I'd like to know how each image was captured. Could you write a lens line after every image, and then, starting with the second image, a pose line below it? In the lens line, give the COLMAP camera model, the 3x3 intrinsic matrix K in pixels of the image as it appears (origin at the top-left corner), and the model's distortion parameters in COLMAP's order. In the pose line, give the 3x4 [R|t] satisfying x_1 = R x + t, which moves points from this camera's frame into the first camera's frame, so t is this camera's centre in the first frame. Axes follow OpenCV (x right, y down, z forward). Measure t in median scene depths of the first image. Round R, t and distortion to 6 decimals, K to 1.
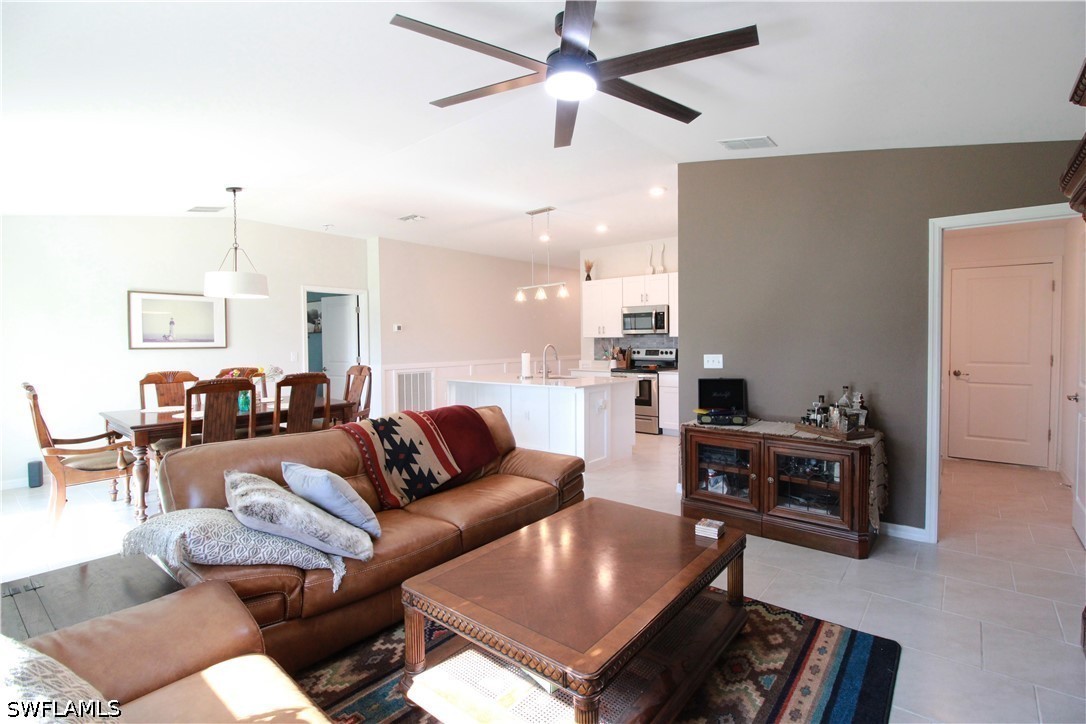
lens RADIAL K [[502.7, 0, 553.8], [0, 502.7, 355.2], [0, 0, 1]] dist [-0.000592, -0.013967]
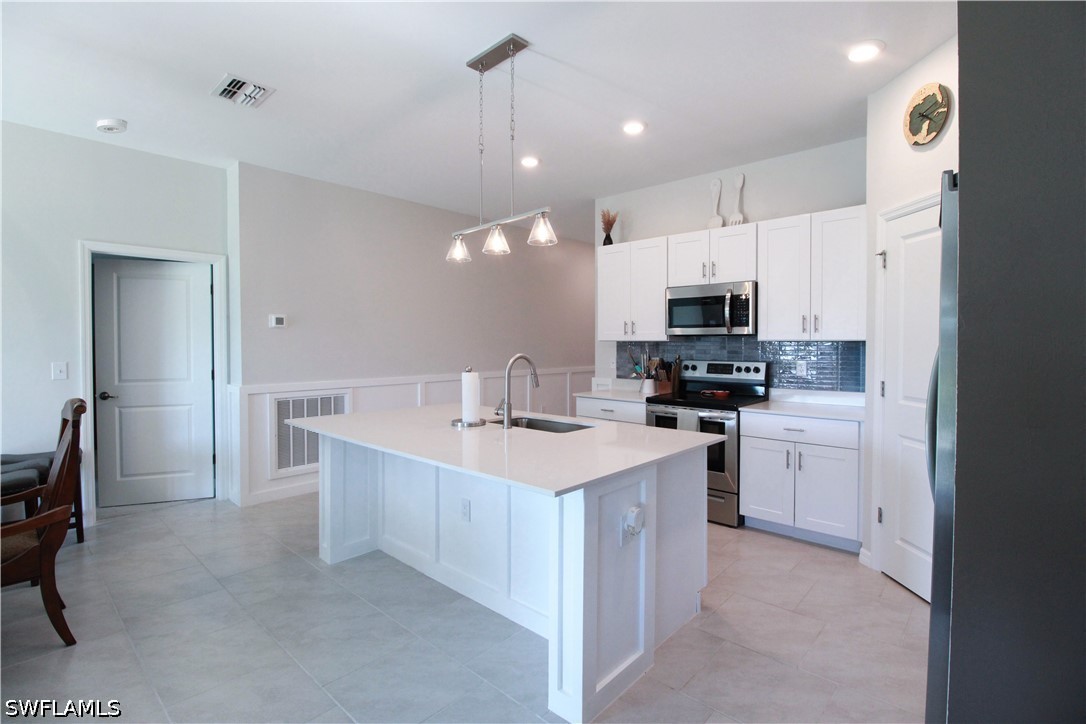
lens RADIAL K [[504.5, 0, 555.0], [0, 504.5, 352.7], [0, 0, 1]] dist [0.001286, -0.012019]
pose [[0.998996, 0.011155, -0.043399, 0.036823], [-0.011597, 0.999883, -0.009959, -0.015642], [0.043283, 0.010453, 0.999008, 0.439528]]
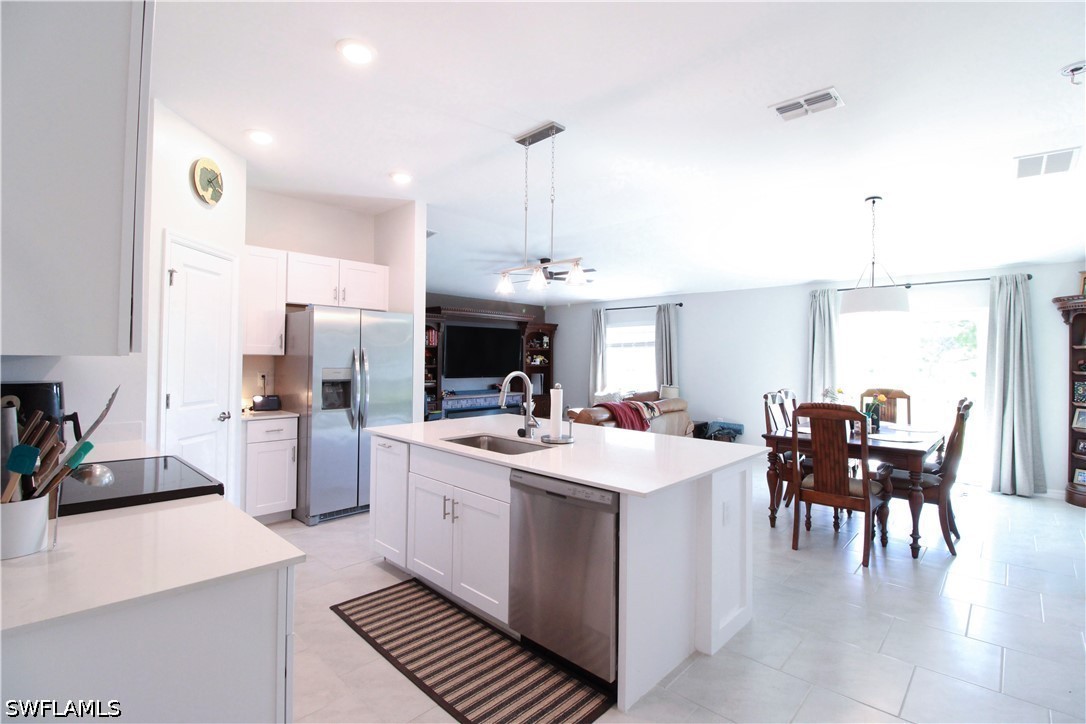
lens RADIAL K [[504.5, 0, 555.0], [0, 504.5, 352.7], [0, 0, 1]] dist [0.001286, -0.012019]
pose [[-0.998242, 0.001704, 0.059244, -0.060380], [0.002780, 0.999833, 0.018087, -0.040001], [-0.059204, 0.018220, -0.998080, 1.228935]]
